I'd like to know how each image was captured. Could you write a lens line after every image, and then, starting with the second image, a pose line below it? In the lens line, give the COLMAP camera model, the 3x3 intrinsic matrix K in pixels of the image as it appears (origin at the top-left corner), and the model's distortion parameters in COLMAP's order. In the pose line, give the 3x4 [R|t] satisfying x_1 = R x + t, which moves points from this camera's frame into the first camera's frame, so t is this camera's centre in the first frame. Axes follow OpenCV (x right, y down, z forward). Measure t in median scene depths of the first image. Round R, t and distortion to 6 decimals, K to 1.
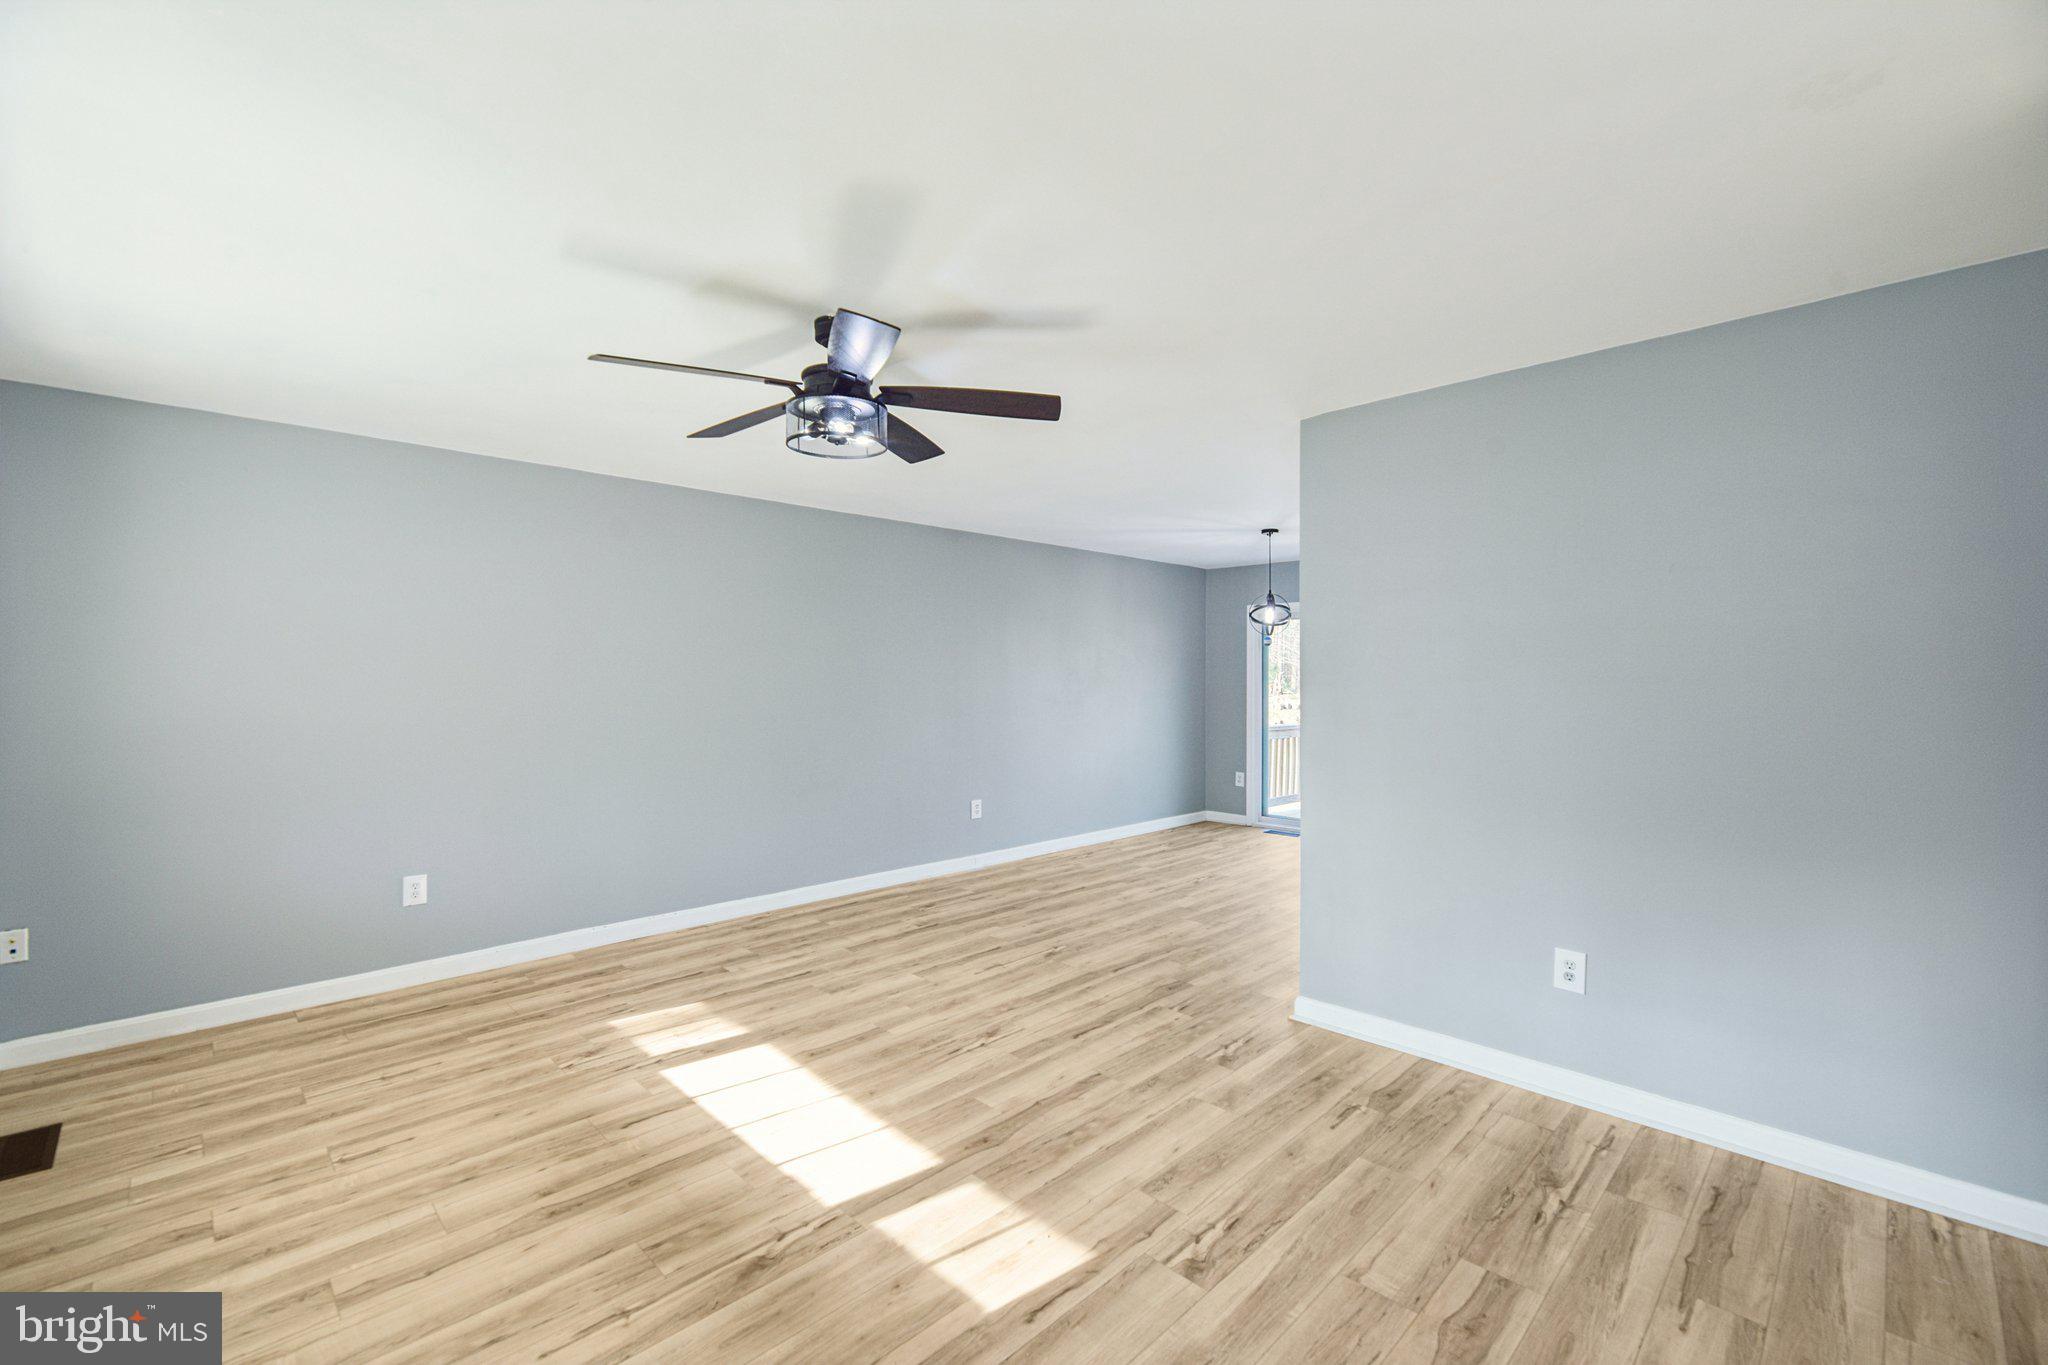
lens RADIAL K [[859.3, 0, 1030.2], [0, 859.3, 683.3], [0, 0, 1]] dist [0.009605, -0.000663]
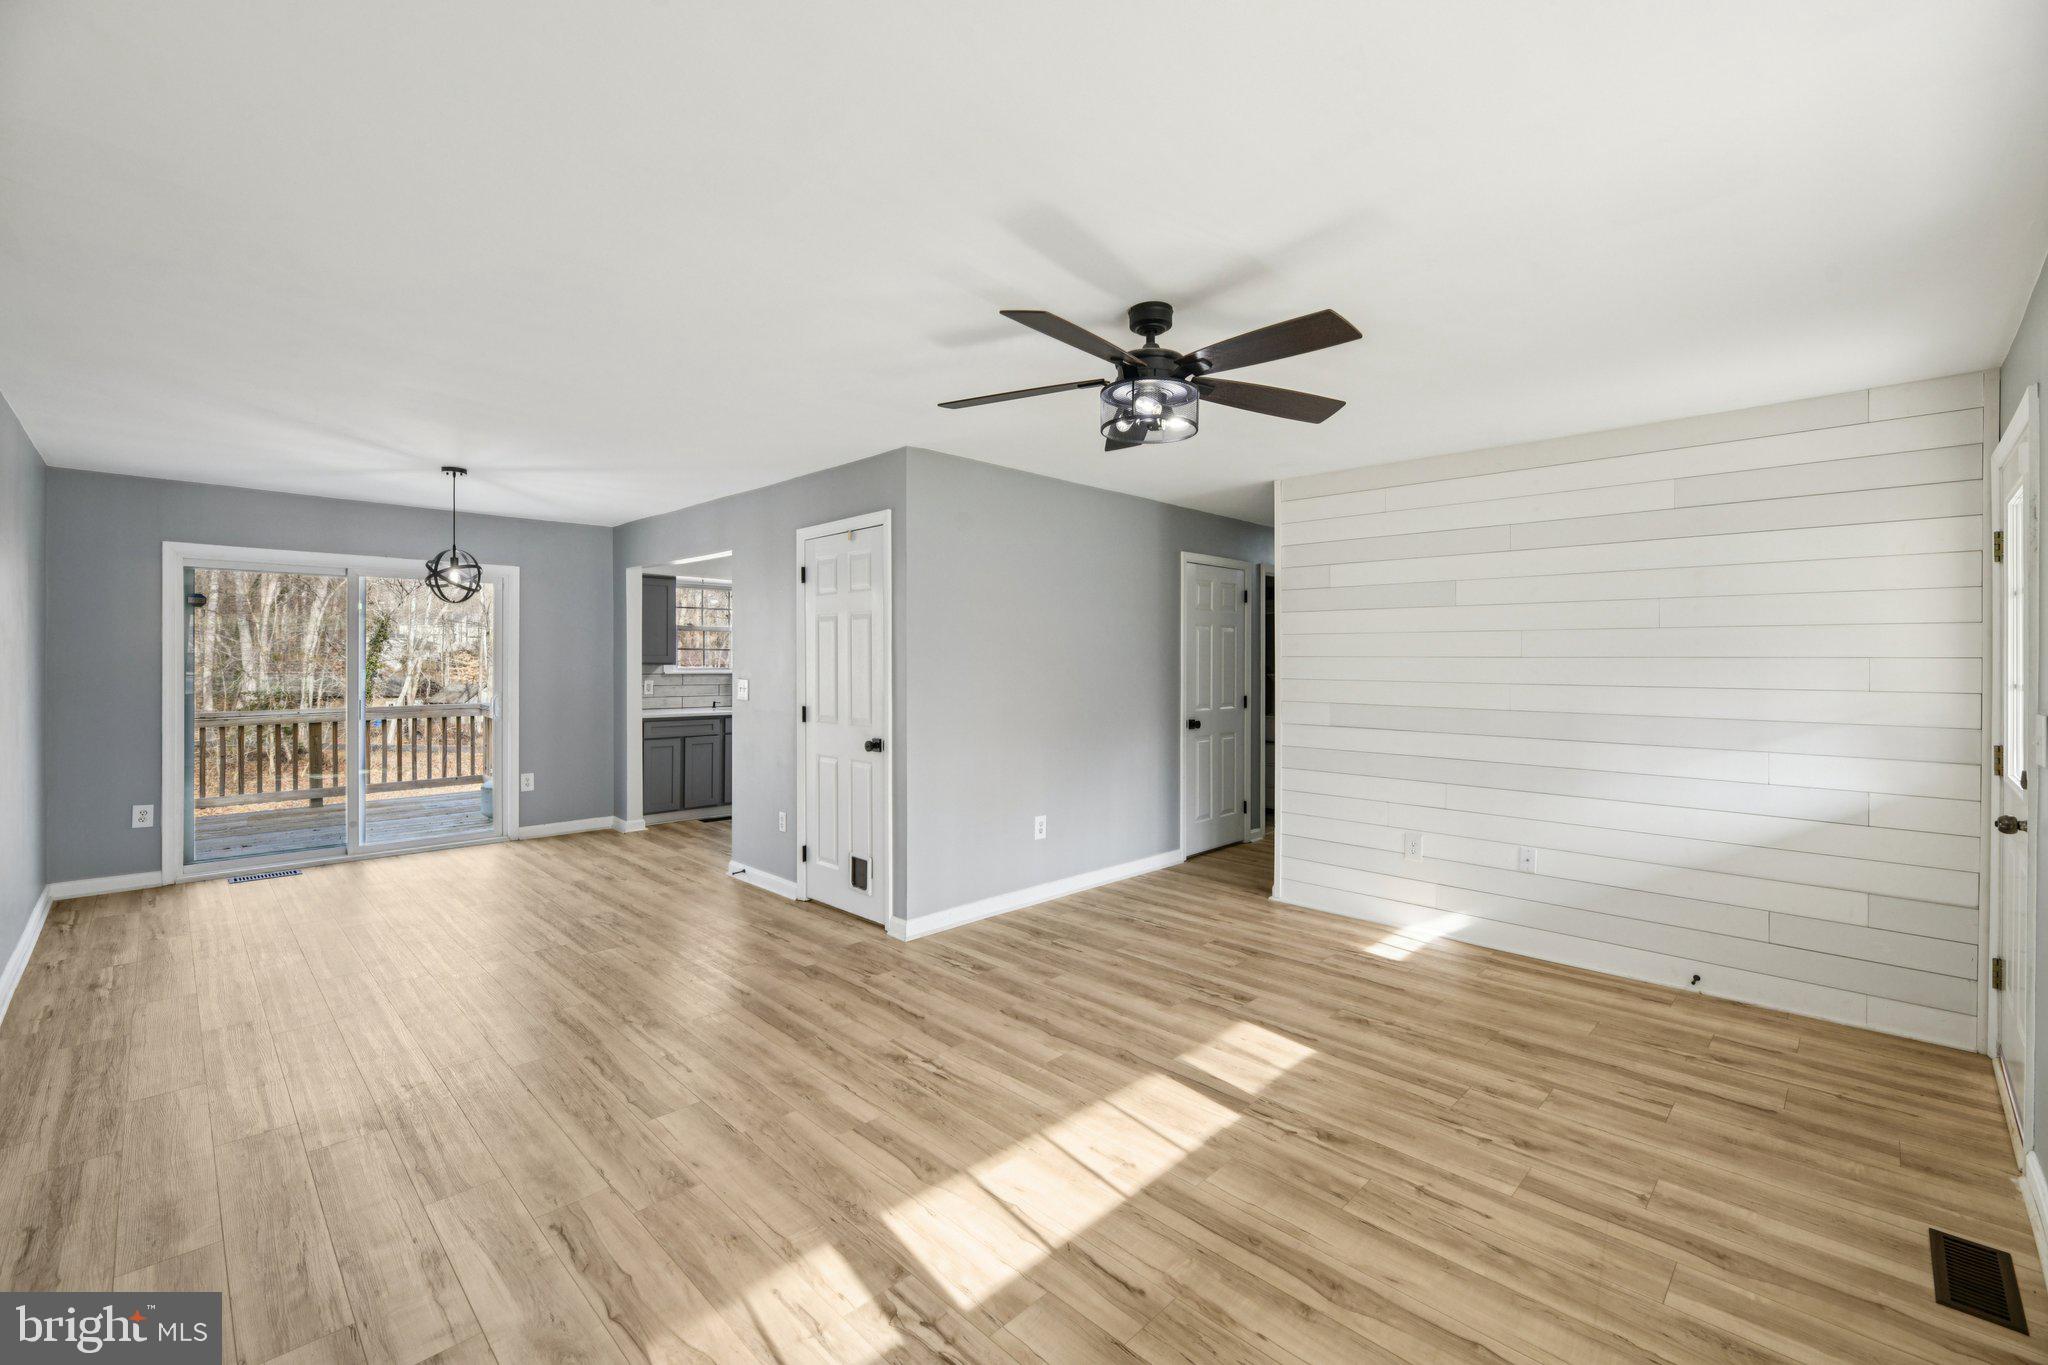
lens RADIAL K [[859.3, 0, 1029.7], [0, 859.3, 664.6], [0, 0, 1]] dist [0.009605, -0.000663]
pose [[-0.007723, -0.002868, 0.999966, -1.114749], [-0.001207, 0.999995, 0.002859, -0.000803], [-0.999969, -0.001185, -0.007727, 1.041719]]
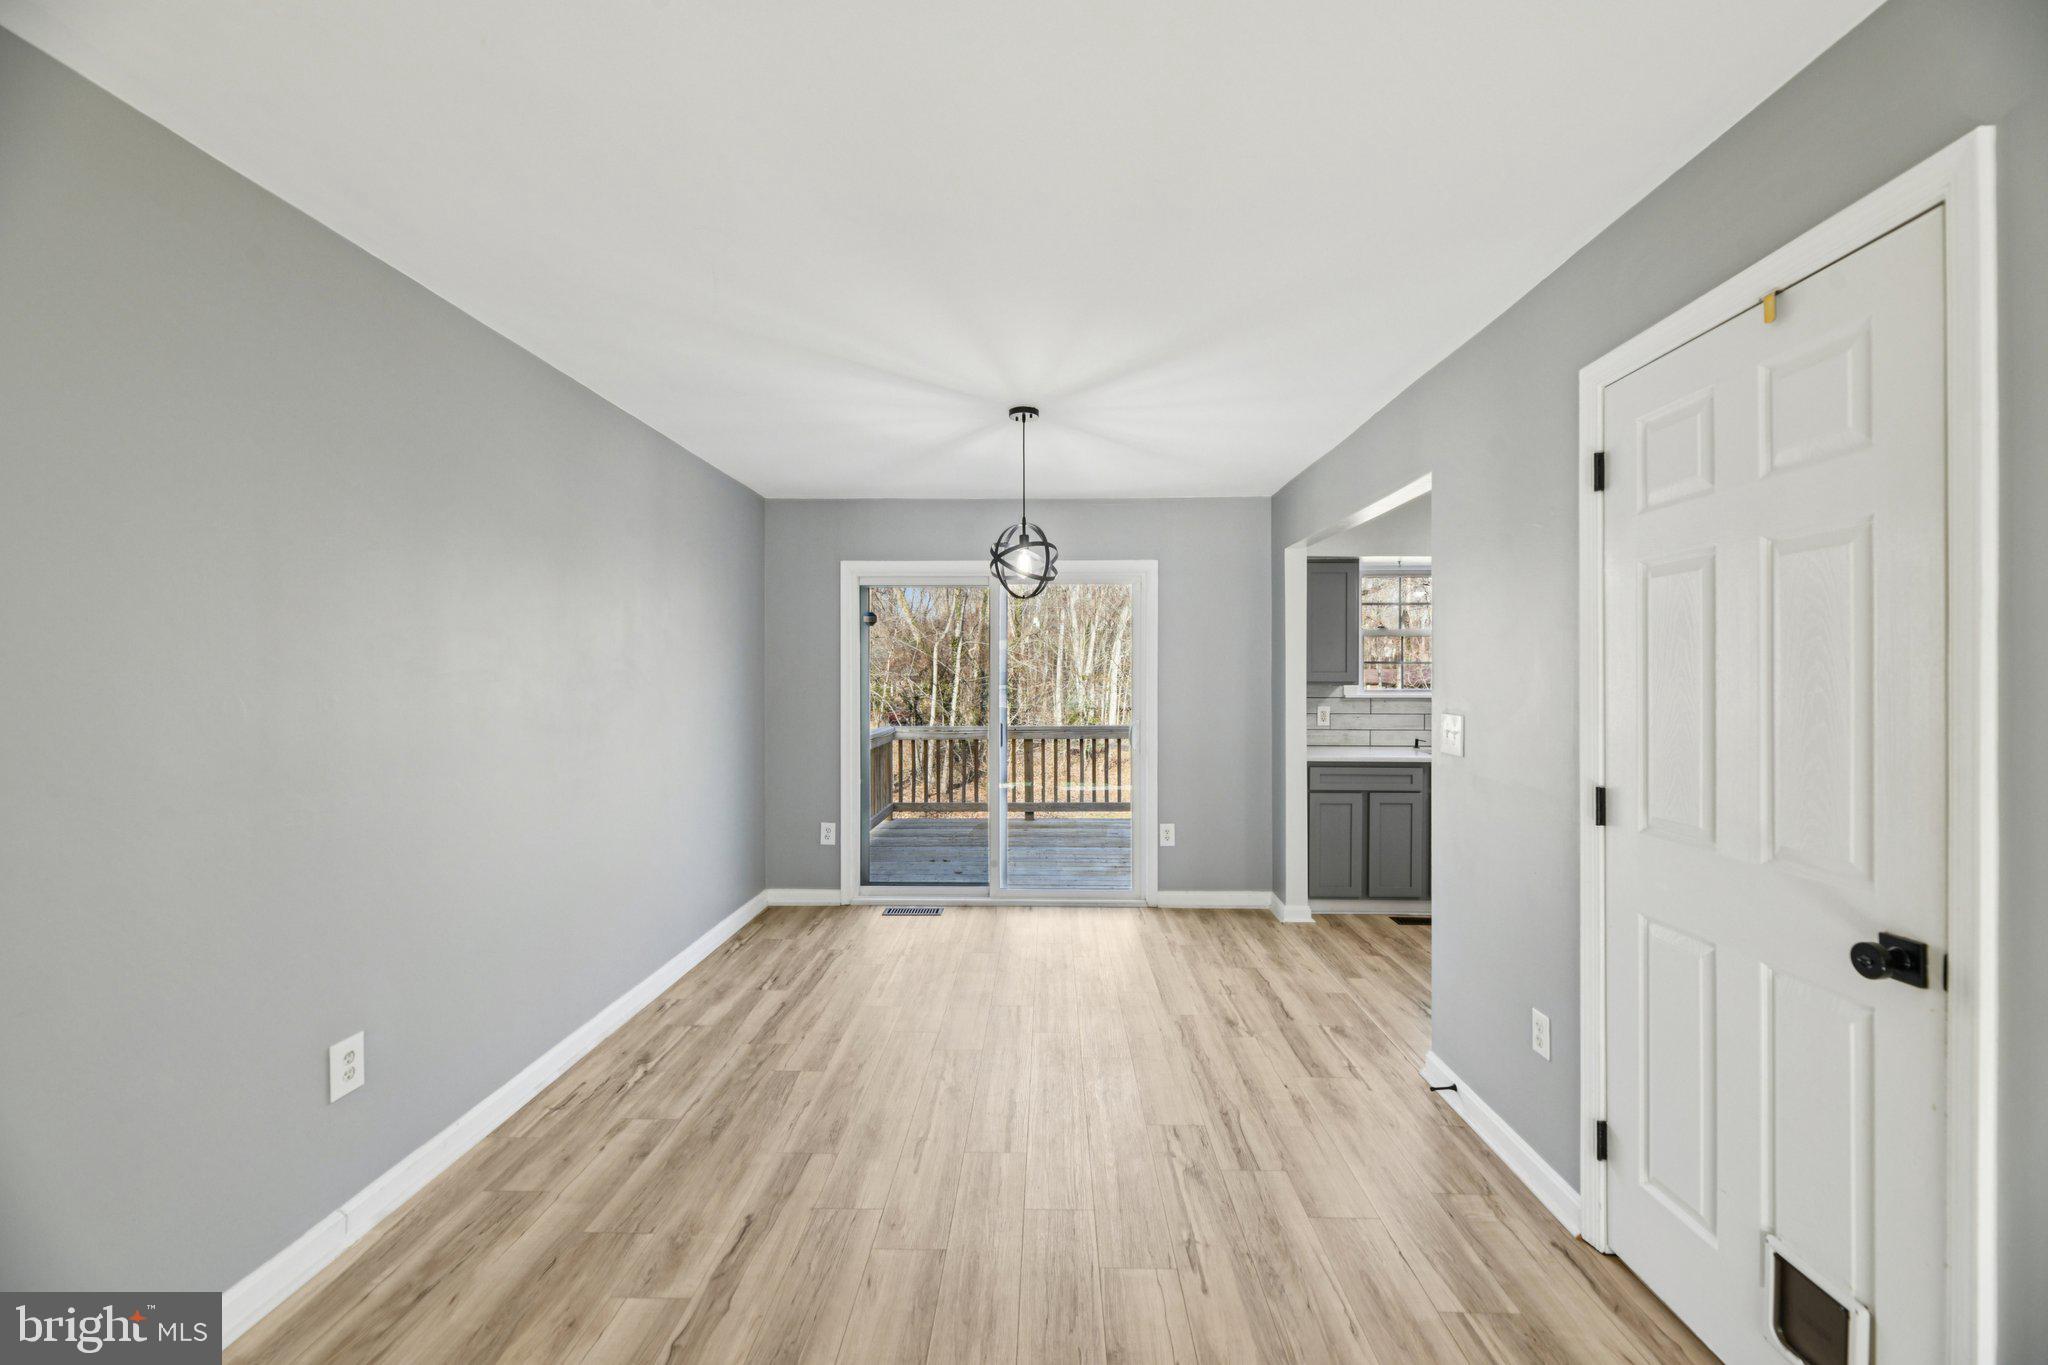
lens RADIAL K [[837.7, 0, 1036.0], [0, 837.7, 679.1], [0, 0, 1]] dist [0.004037, 0.001889]
pose [[0.712882, 0.001514, 0.701283, -0.223460], [-0.000855, 0.999999, -0.001289, -0.001244], [-0.701284, 0.000319, 0.712882, 1.308869]]
